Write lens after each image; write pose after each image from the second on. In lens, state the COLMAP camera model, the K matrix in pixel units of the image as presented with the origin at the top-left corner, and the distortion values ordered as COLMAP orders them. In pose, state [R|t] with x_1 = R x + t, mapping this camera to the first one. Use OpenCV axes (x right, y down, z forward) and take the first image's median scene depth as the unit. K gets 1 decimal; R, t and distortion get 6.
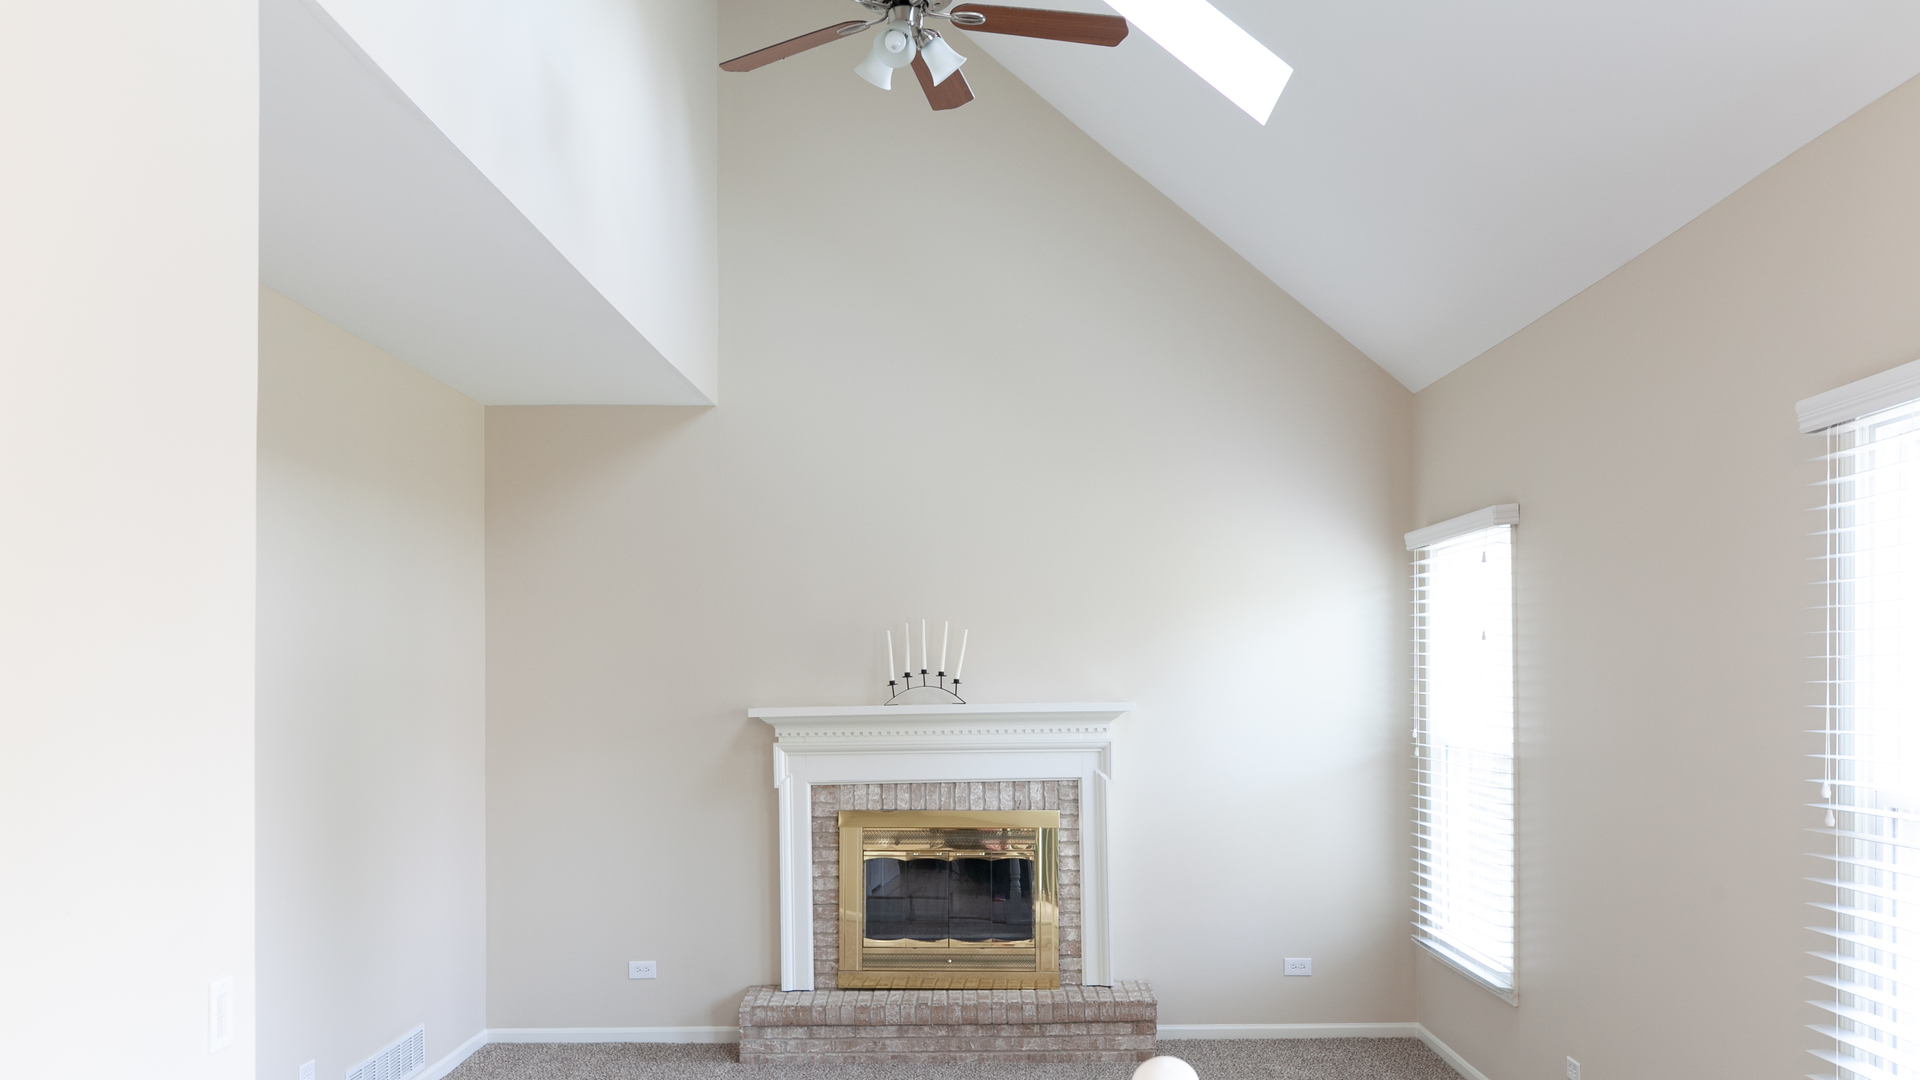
lens RADIAL K [[1627.7, 0, 957.5], [0, 1627.7, 616.4], [0, 0, 1]] dist [0.001715, -0.000240]
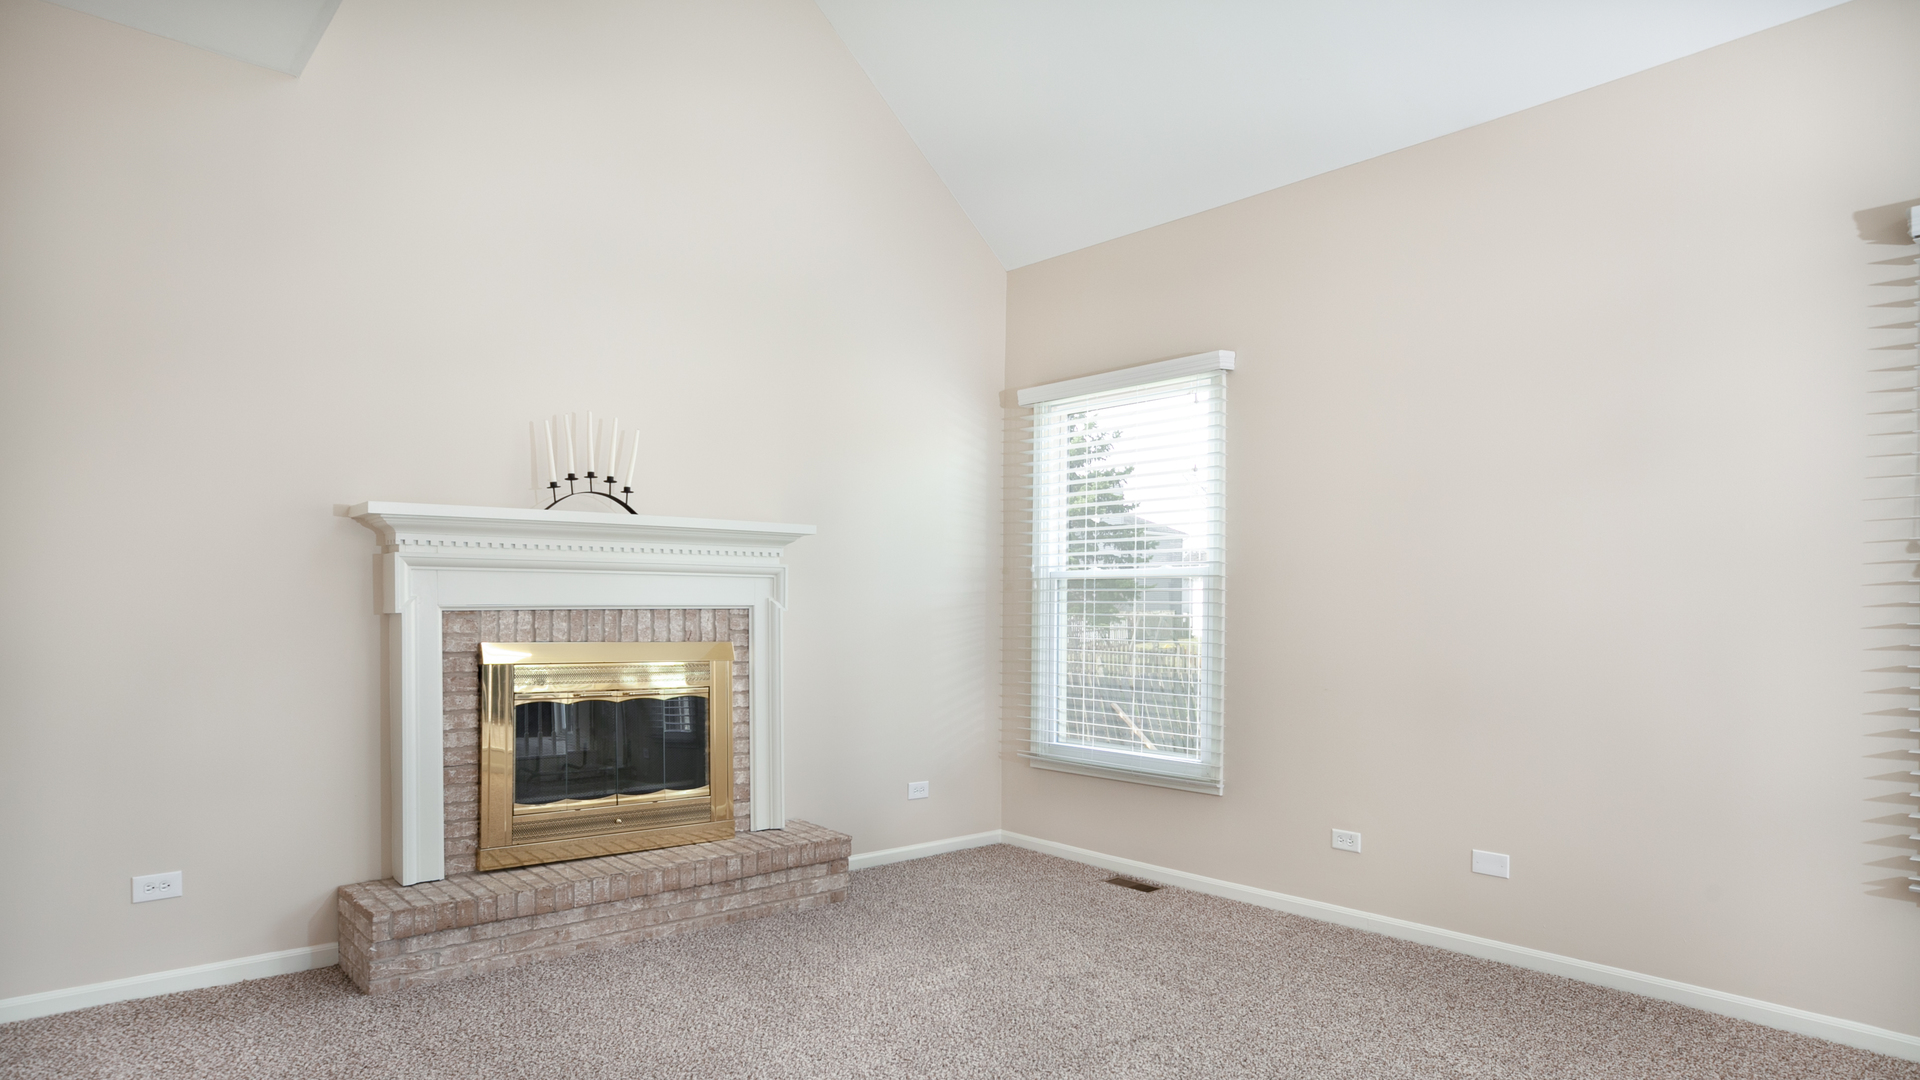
lens RADIAL K [[1128.4, 0, 960.3], [0, 1128.4, 598.5], [0, 0, 1]] dist [-0.002776, -0.000243]
pose [[0.750807, 0.018511, 0.660262, -0.257625], [-0.036119, 0.999262, 0.013057, 0.083109], [-0.659533, -0.033651, 0.750922, 0.450077]]
